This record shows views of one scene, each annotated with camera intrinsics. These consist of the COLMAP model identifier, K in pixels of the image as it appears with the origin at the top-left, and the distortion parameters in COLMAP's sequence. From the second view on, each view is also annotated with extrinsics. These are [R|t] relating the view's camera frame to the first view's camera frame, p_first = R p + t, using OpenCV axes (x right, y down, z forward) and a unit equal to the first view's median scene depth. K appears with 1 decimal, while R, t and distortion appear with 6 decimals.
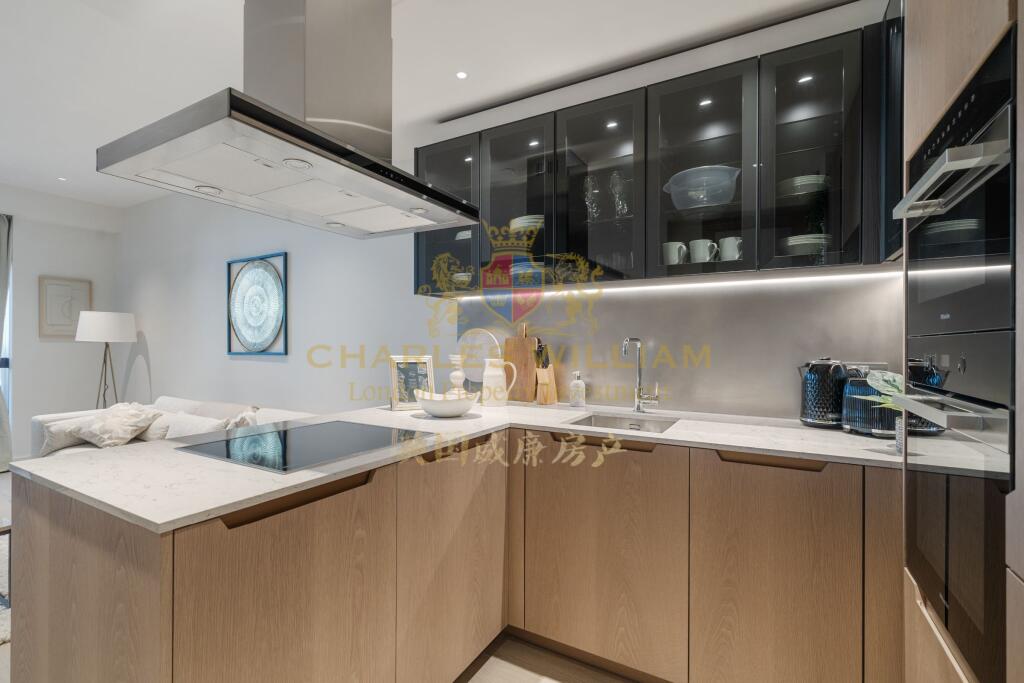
lens RADIAL K [[454.4, 0, 512.0], [0, 454.4, 341.5], [0, 0, 1]] dist [0.000413, -0.000094]
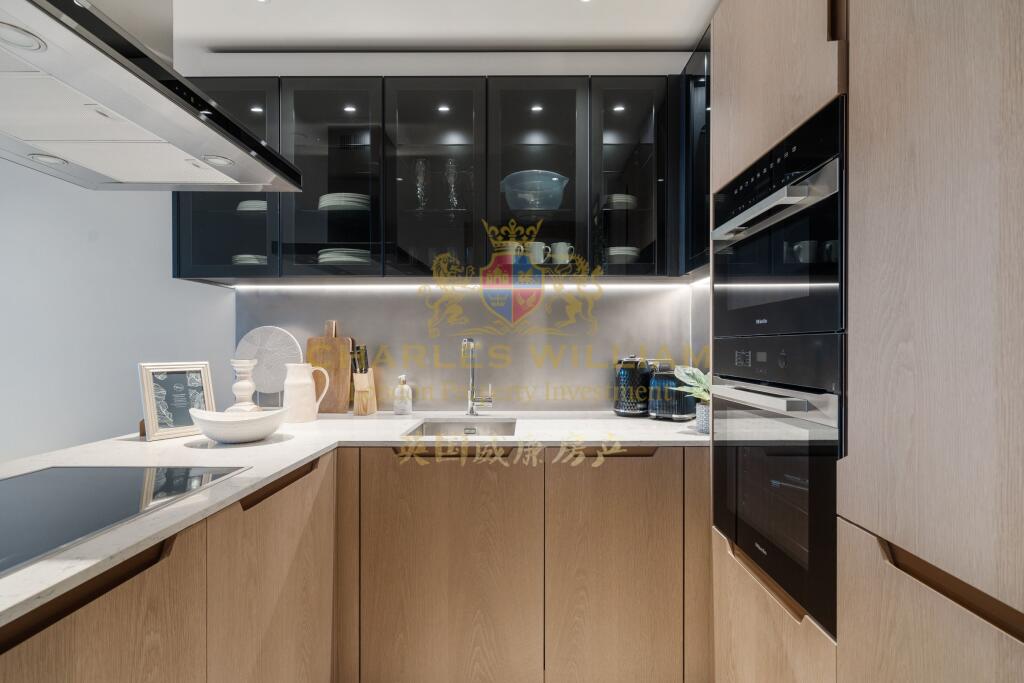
lens RADIAL K [[462.8, 0, 515.4], [0, 462.8, 344.7], [0, 0, 1]] dist [-0.000274, 0.000274]
pose [[0.872948, -0.005697, 0.487779, -0.127394], [0.002328, 0.999969, 0.007512, -0.001032], [-0.487807, -0.005422, 0.872935, 0.109779]]
